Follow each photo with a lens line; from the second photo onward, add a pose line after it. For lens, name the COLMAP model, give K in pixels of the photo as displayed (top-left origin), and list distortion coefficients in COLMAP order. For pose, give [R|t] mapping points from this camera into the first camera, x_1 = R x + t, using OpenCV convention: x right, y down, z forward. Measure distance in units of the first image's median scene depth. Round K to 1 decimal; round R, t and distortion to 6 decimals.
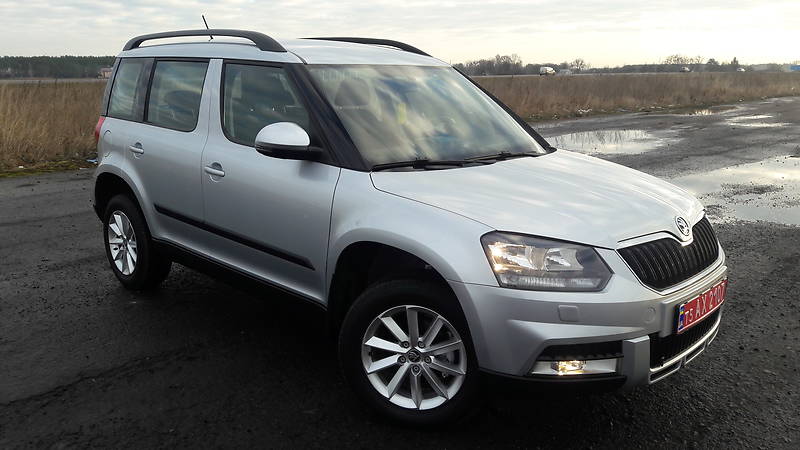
lens RADIAL K [[691.1, 0, 407.1], [0, 691.1, 226.4], [0, 0, 1]] dist [0.036886, -0.049460]
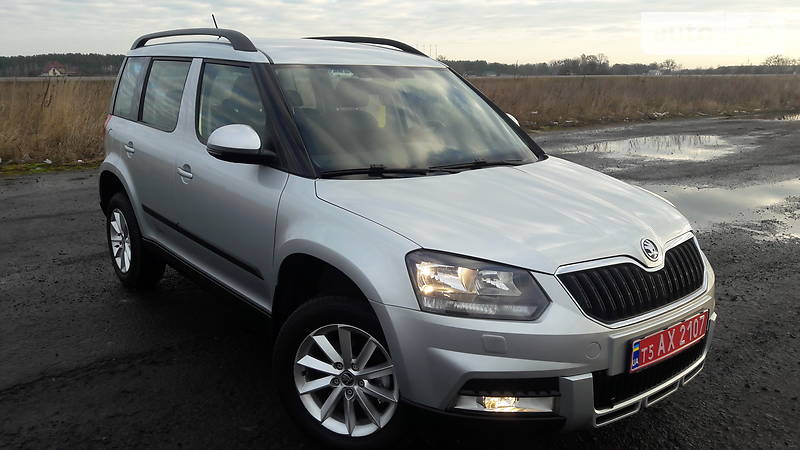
lens RADIAL K [[691.1, 0, 403.2], [0, 691.1, 225.1], [0, 0, 1]] dist [0.036886, -0.049460]
pose [[0.992122, 0.034175, -0.120526, 0.148730], [-0.034275, 0.999412, 0.001245, -0.017701], [0.120497, 0.002895, 0.992709, 0.064129]]
